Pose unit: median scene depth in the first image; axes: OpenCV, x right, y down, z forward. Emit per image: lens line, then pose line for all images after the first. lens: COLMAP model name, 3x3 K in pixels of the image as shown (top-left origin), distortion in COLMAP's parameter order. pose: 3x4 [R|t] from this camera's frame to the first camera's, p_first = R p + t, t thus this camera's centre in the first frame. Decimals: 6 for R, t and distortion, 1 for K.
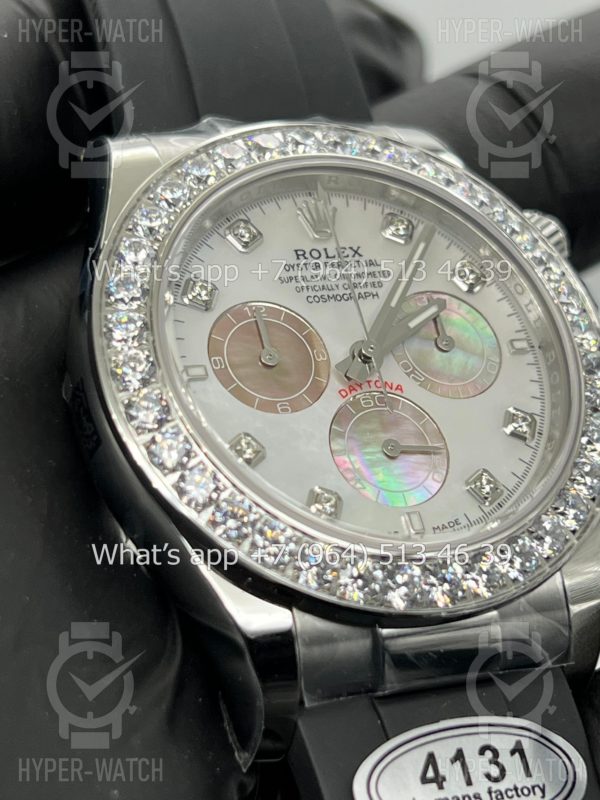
lens RADIAL K [[1904.5, 0, 300.0], [0, 1904.5, 400.0], [0, 0, 1]] dist [0.463724, -3.287130]
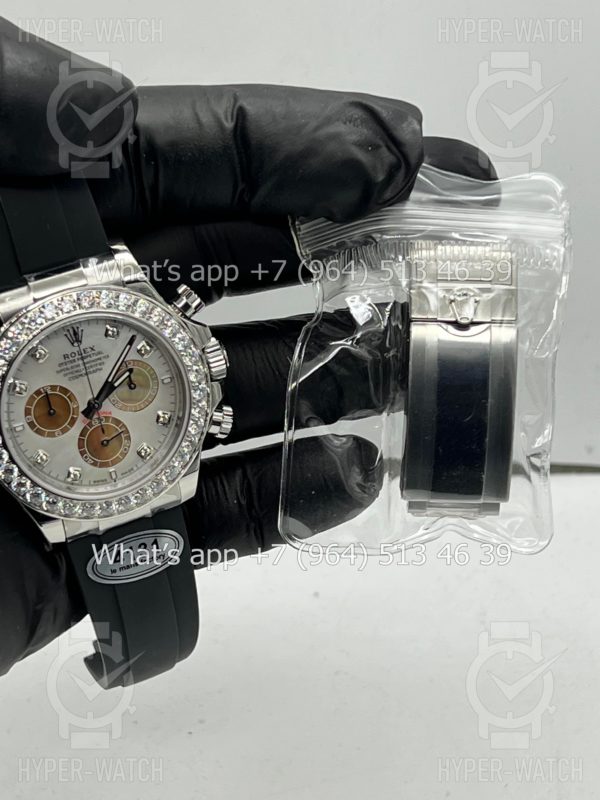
lens RADIAL K [[1904.5, 0, 300.0], [0, 1904.5, 400.0], [0, 0, 1]] dist [0.463724, -3.287130]
pose [[0.999280, 0.037929, 0.000054, 0.301447], [-0.028035, 0.737646, 0.674606, -1.705681], [0.025547, -0.674122, 0.738178, -0.765096]]
